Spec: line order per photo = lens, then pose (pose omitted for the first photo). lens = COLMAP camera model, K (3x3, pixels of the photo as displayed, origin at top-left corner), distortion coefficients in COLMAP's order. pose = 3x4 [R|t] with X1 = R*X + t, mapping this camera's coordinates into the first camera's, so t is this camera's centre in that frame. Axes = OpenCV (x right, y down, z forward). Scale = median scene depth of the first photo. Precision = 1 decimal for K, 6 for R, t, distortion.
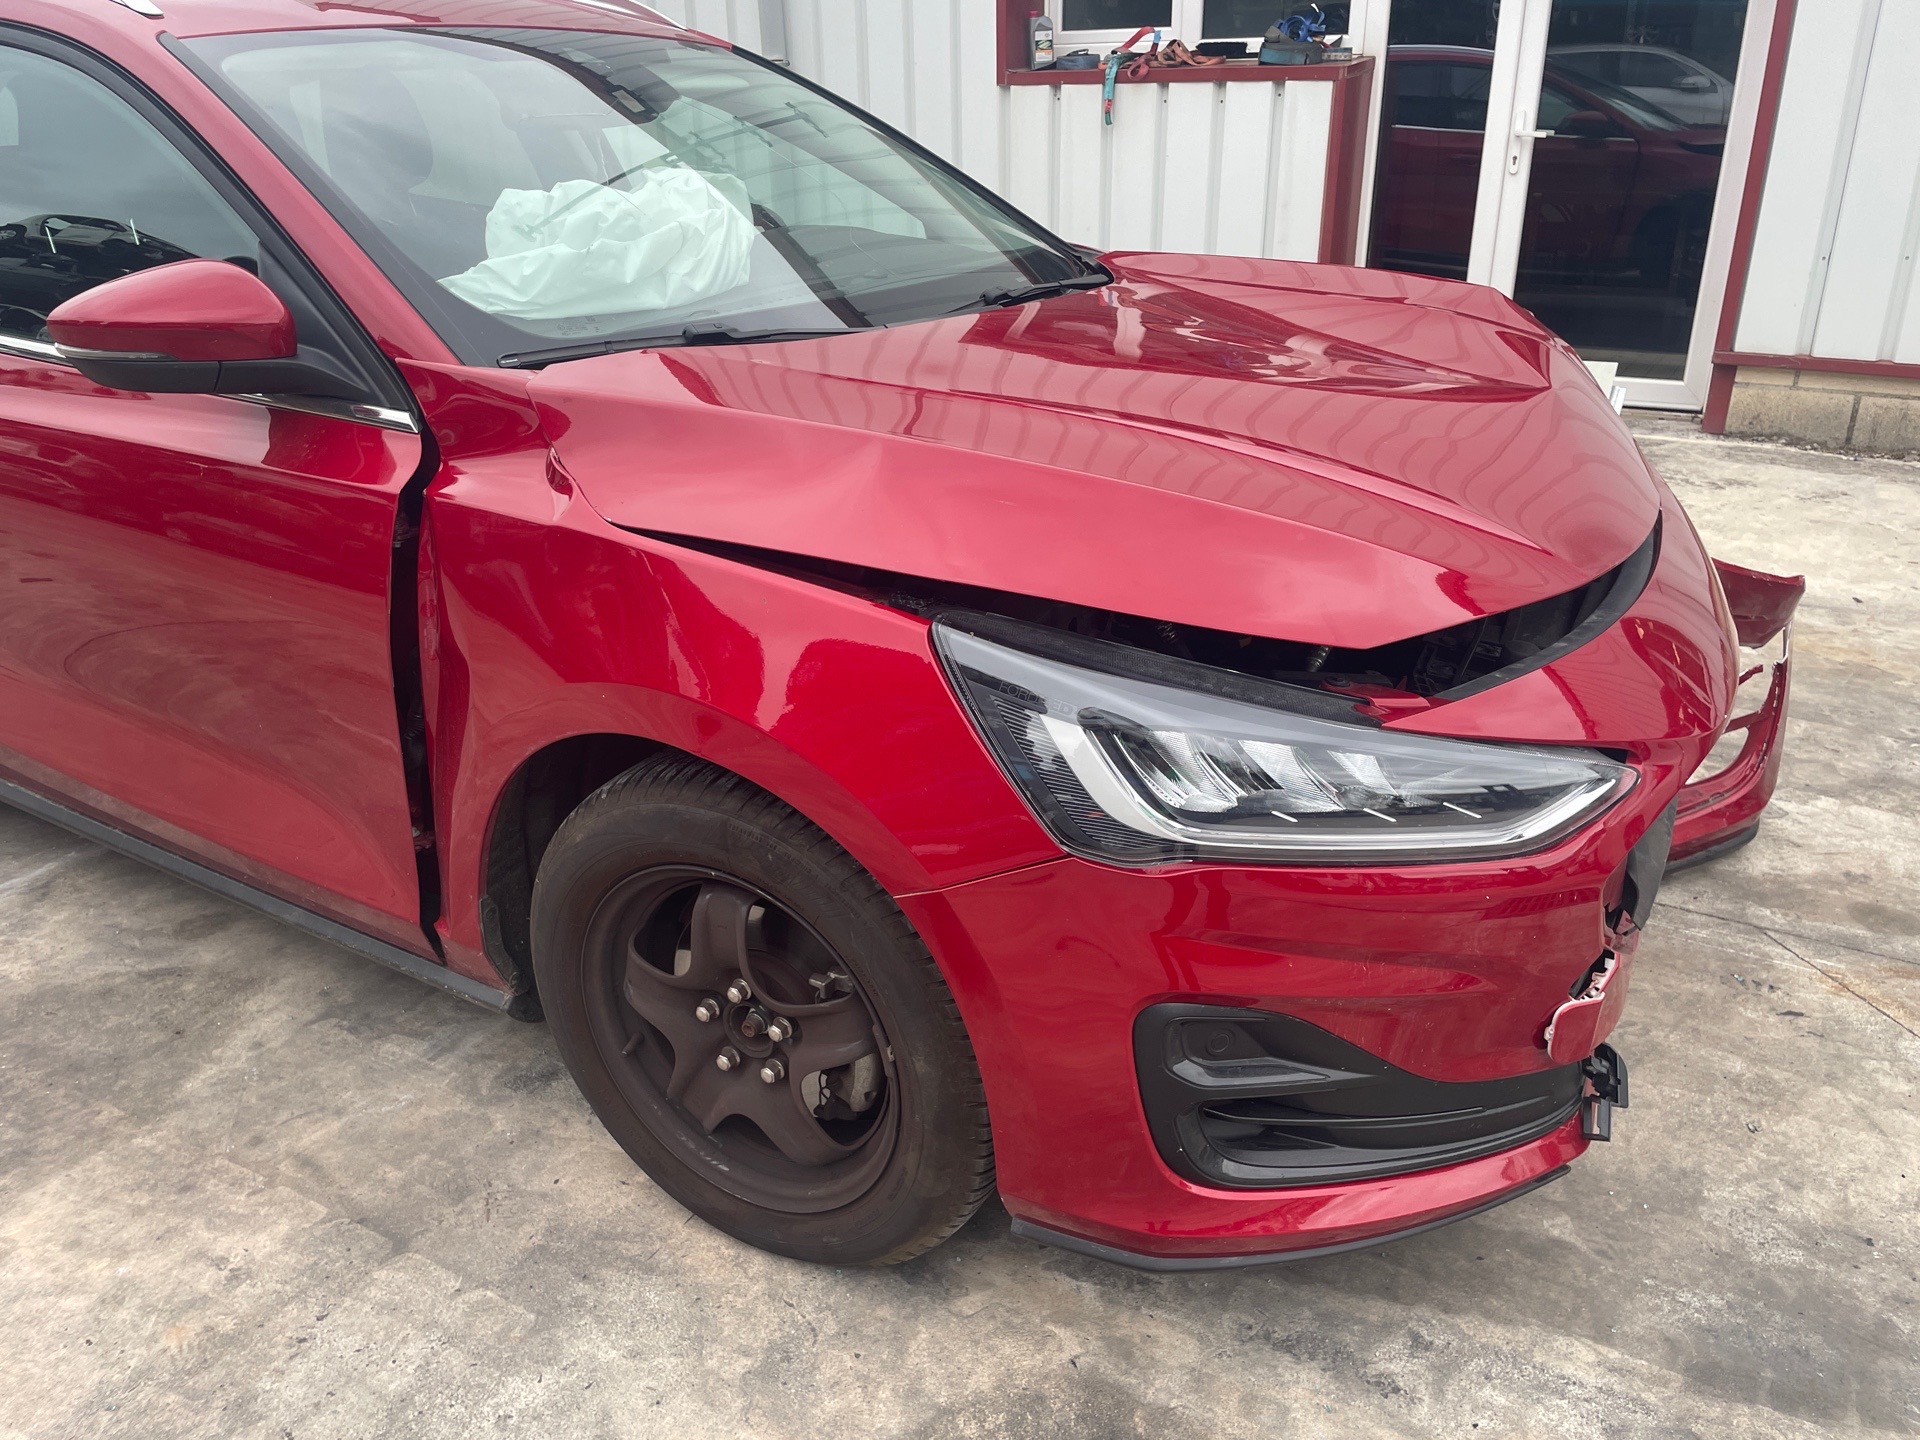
lens RADIAL K [[1450.0, 0, 968.7], [0, 1450.0, 726.8], [0, 0, 1]] dist [0.073615, -0.096481]
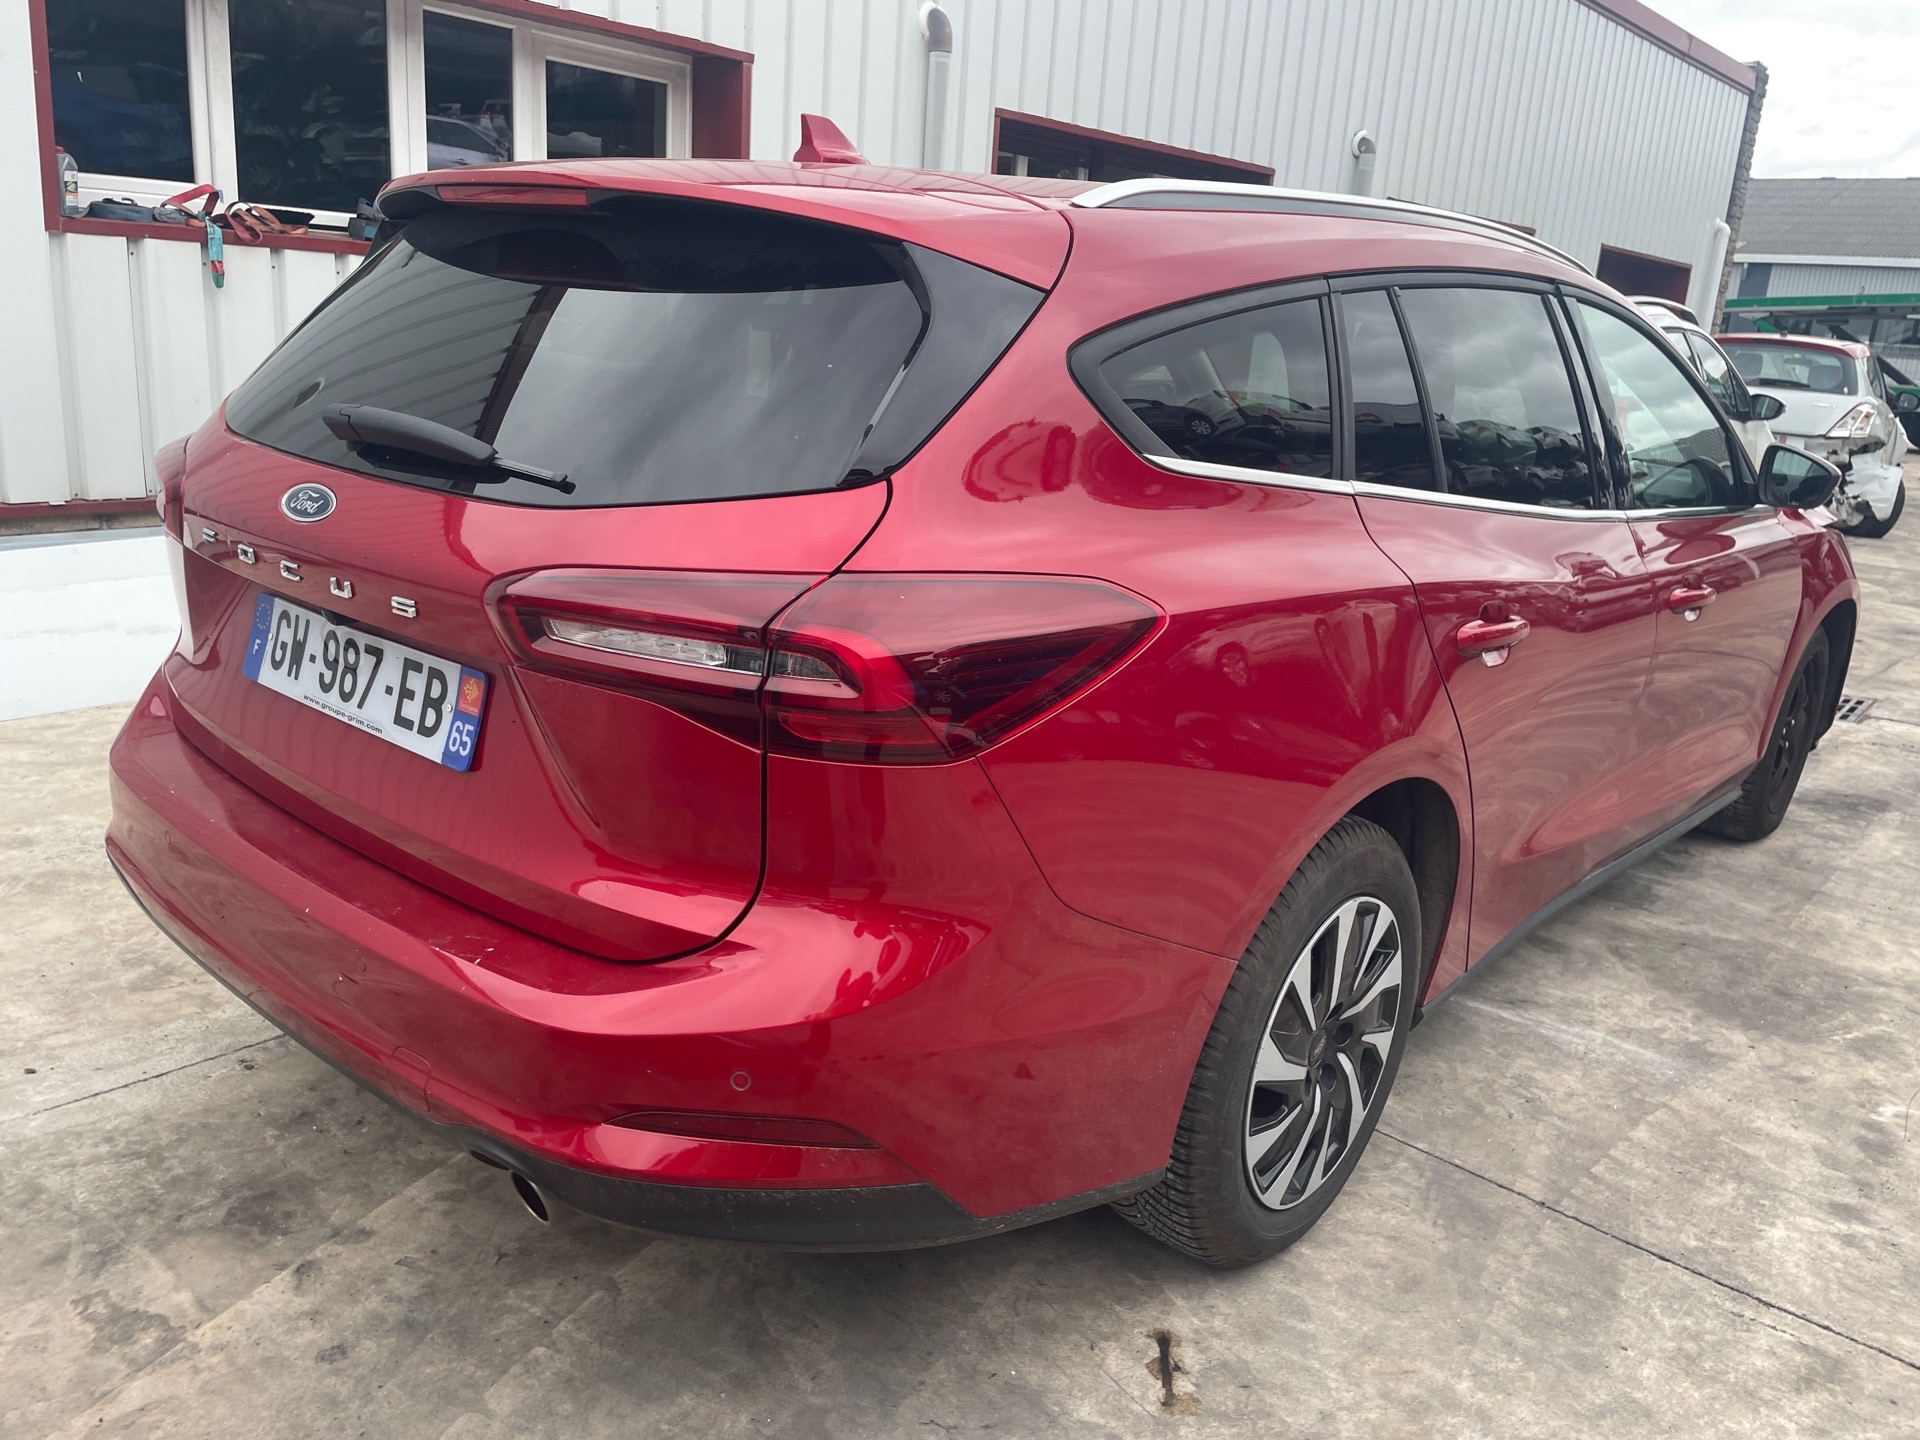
lens RADIAL K [[1450.0, 0, 962.1], [0, 1450.0, 701.5], [0, 0, 1]] dist [0.073615, -0.096481]
pose [[0.189251, -0.235972, 0.953153, -2.396122], [0.324641, 0.931145, 0.166065, -0.602391], [-0.926710, 0.278005, 0.252826, 1.434909]]
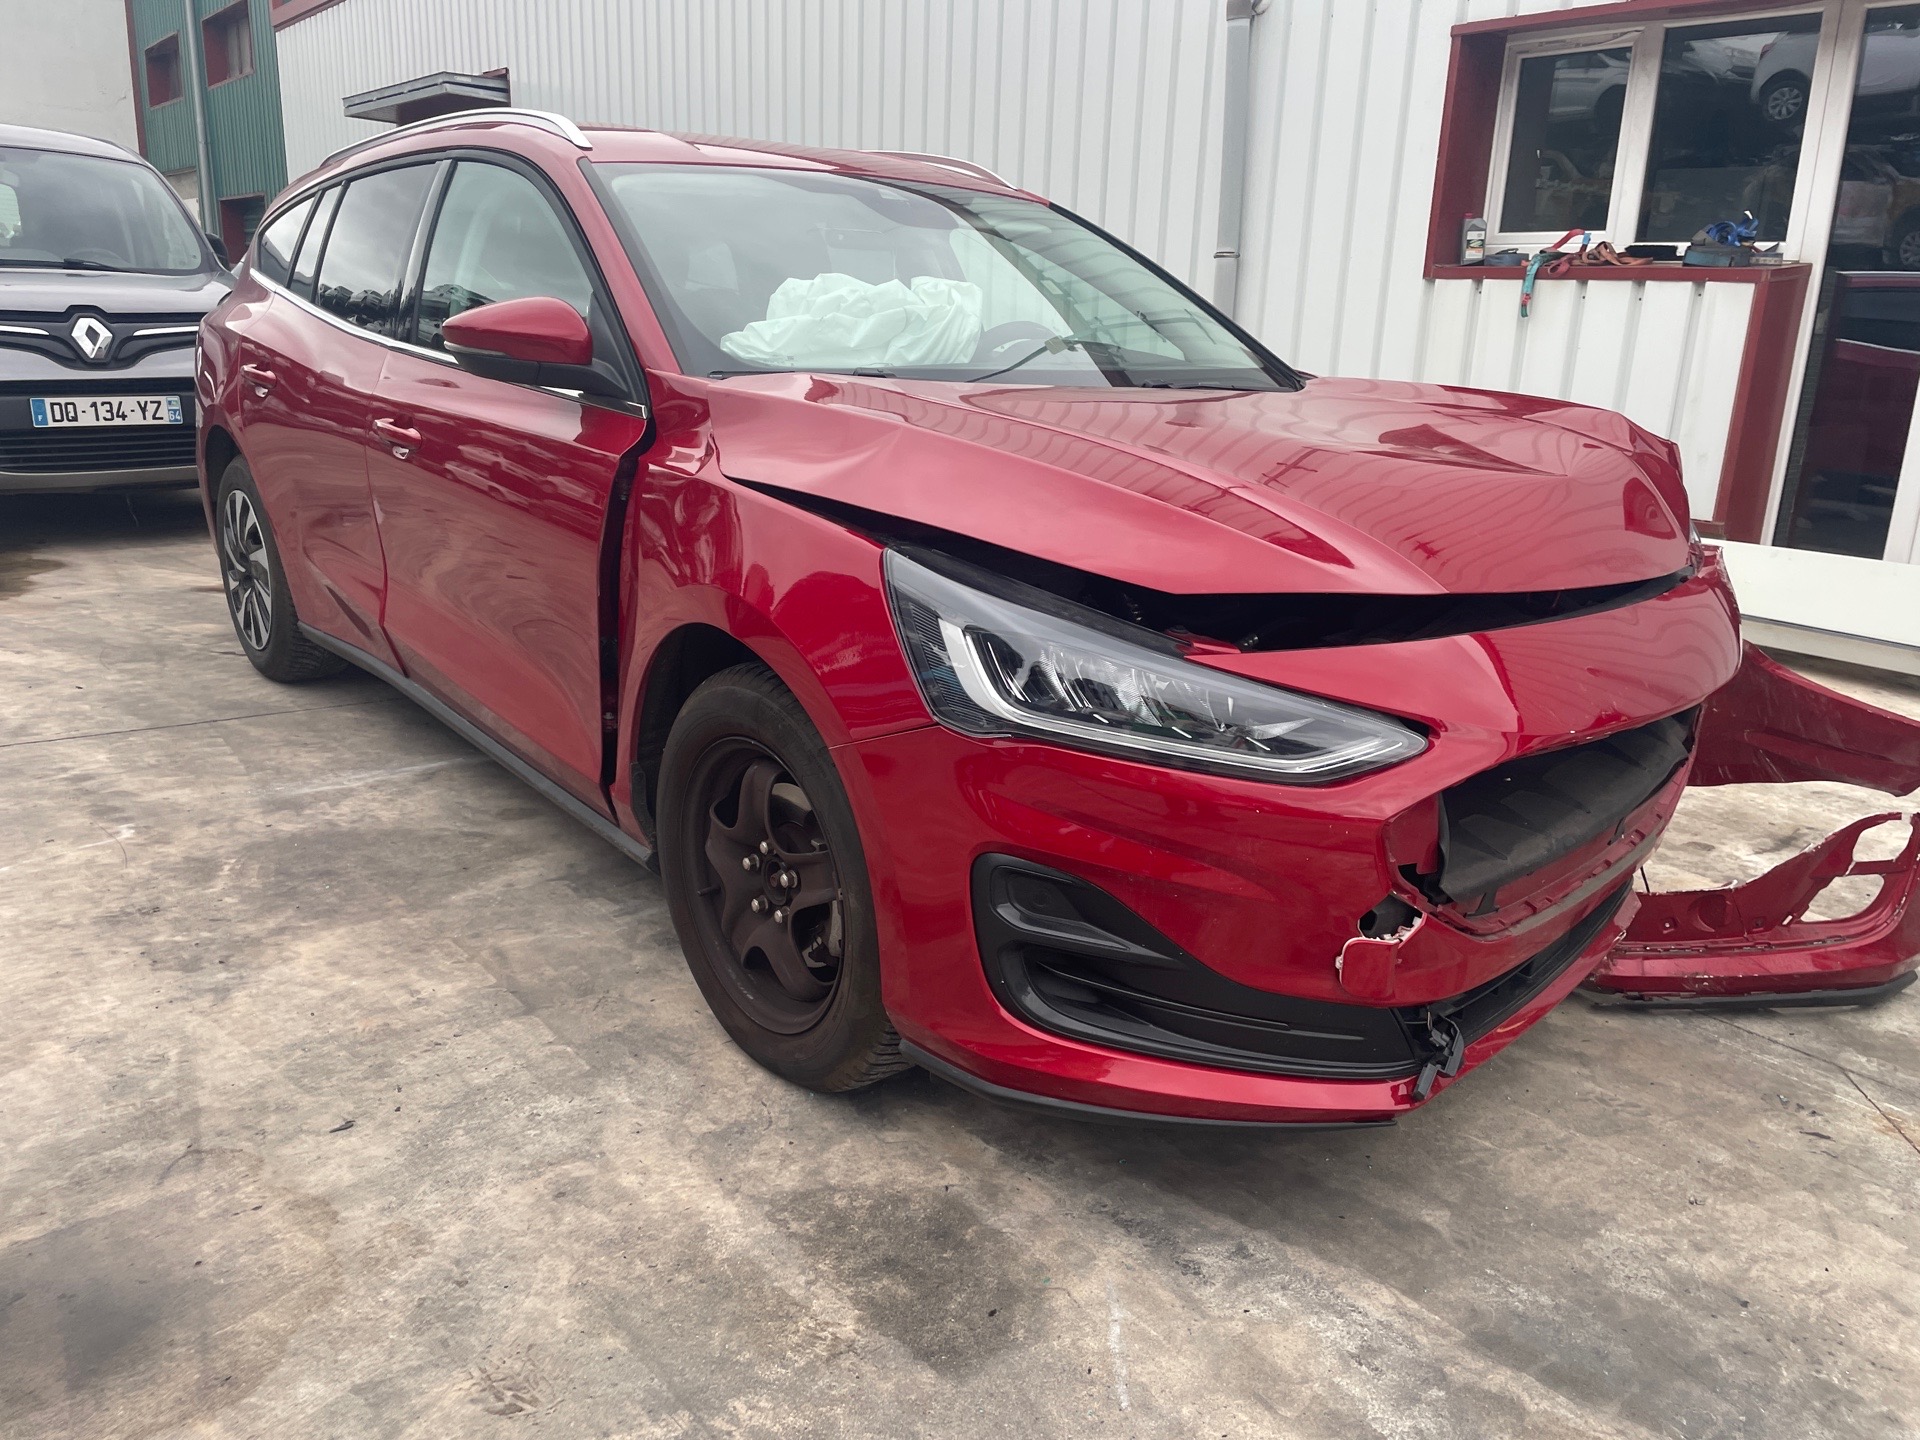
lens RADIAL K [[1450.0, 0, 977.3], [0, 1450.0, 725.9], [0, 0, 1]] dist [0.073615, -0.096481]
pose [[0.935536, 0.141036, -0.323854, 0.366524], [-0.181916, 0.978268, -0.099485, 0.148782], [0.302785, 0.151986, 0.940862, -0.158406]]
